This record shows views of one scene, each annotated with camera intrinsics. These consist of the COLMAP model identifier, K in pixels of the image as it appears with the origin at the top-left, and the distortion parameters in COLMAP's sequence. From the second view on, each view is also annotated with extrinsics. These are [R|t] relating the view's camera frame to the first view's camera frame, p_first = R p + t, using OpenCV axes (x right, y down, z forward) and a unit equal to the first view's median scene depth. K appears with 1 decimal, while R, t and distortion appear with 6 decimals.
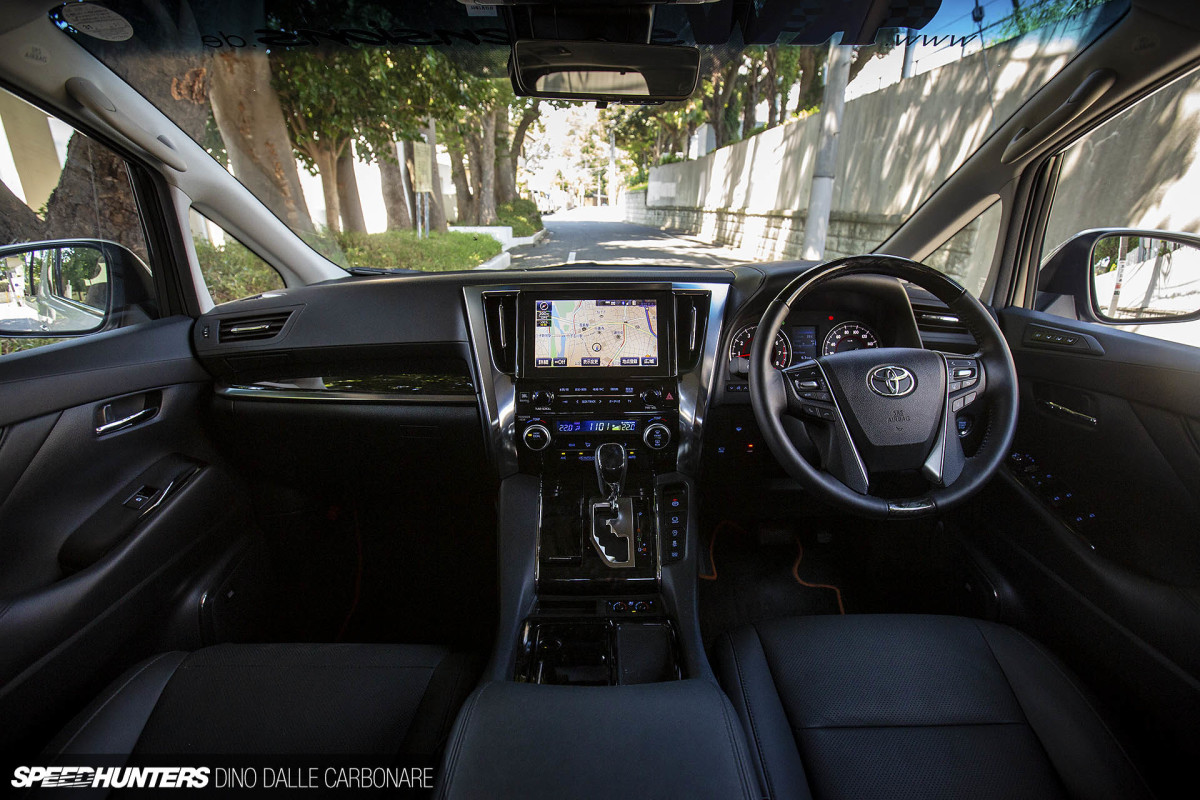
lens RADIAL K [[549.7, 0, 613.0], [0, 549.7, 380.6], [0, 0, 1]] dist [-0.030333, 0.005419]
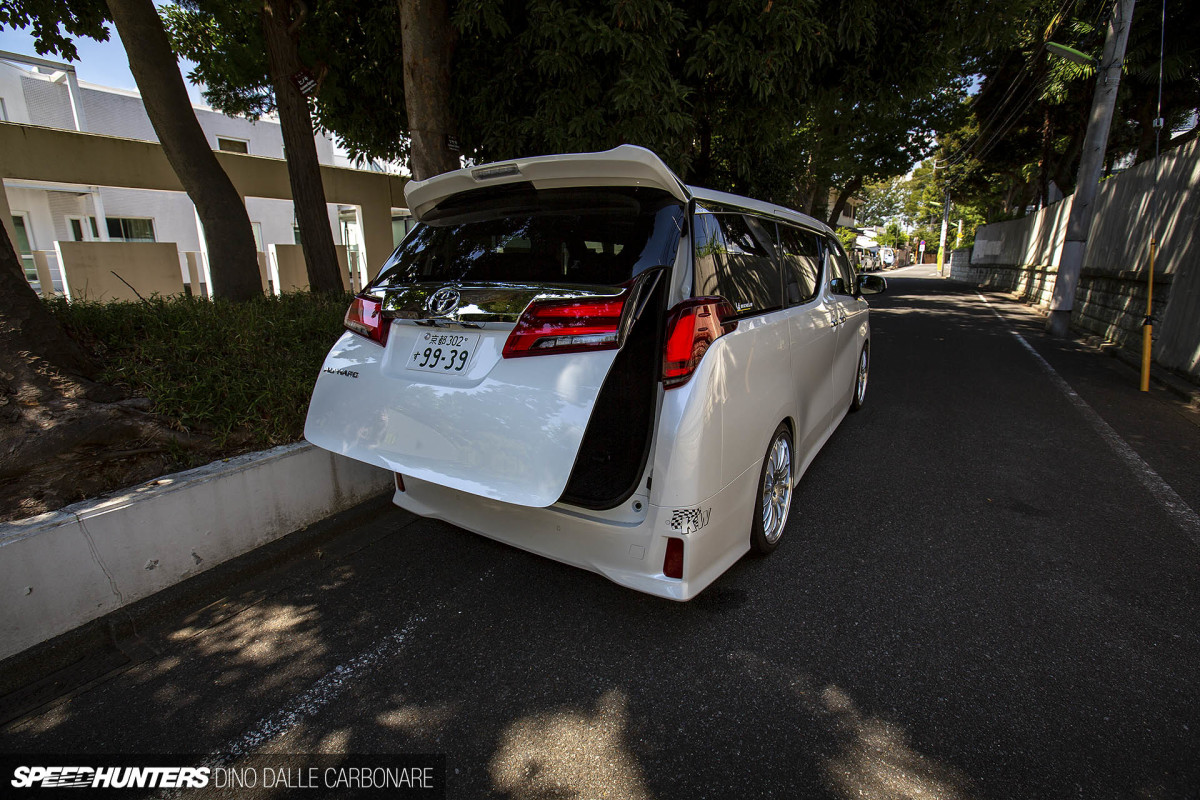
lens RADIAL K [[549.7, 0, 602.3], [0, 549.7, 392.6], [0, 0, 1]] dist [-0.030333, 0.005419]
pose [[0.833155, 0.117559, -0.540400, 0.064400], [-0.158755, 0.986860, -0.030077, 0.046969], [0.529763, 0.110850, 0.840870, -0.153482]]
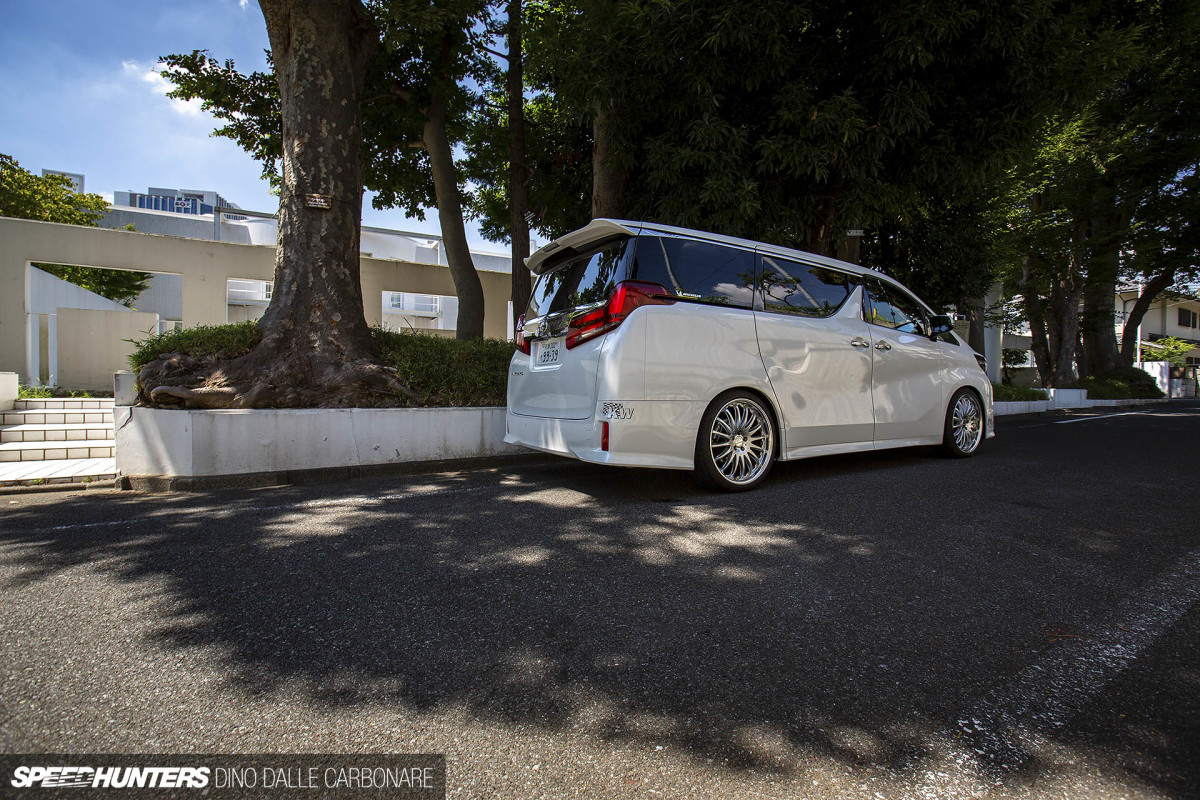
lens RADIAL K [[549.7, 0, 599.8], [0, 549.7, 387.4], [0, 0, 1]] dist [-0.030333, 0.005419]
pose [[0.494363, -0.000163, -0.869256, 0.142628], [-0.274858, 0.948663, -0.156495, 0.076349], [0.824657, 0.316287, 0.468939, -0.141839]]
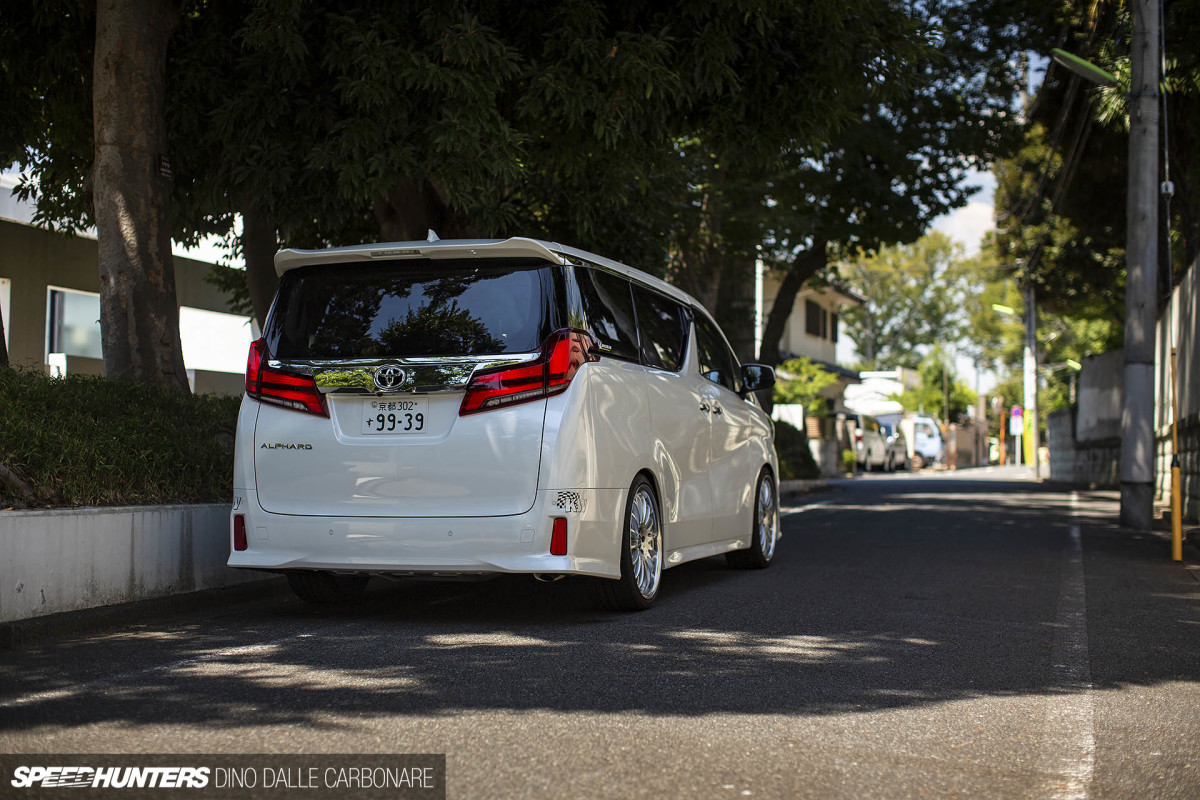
lens RADIAL K [[1745.3, 0, 597.2], [0, 1745.3, 403.4], [0, 0, 1]] dist [-0.037021, 0.000000]
pose [[0.949469, -0.006724, -0.313790, 0.135451], [-0.101555, 0.939407, -0.327415, 0.144853], [0.296978, 0.342737, 0.891255, -0.357440]]
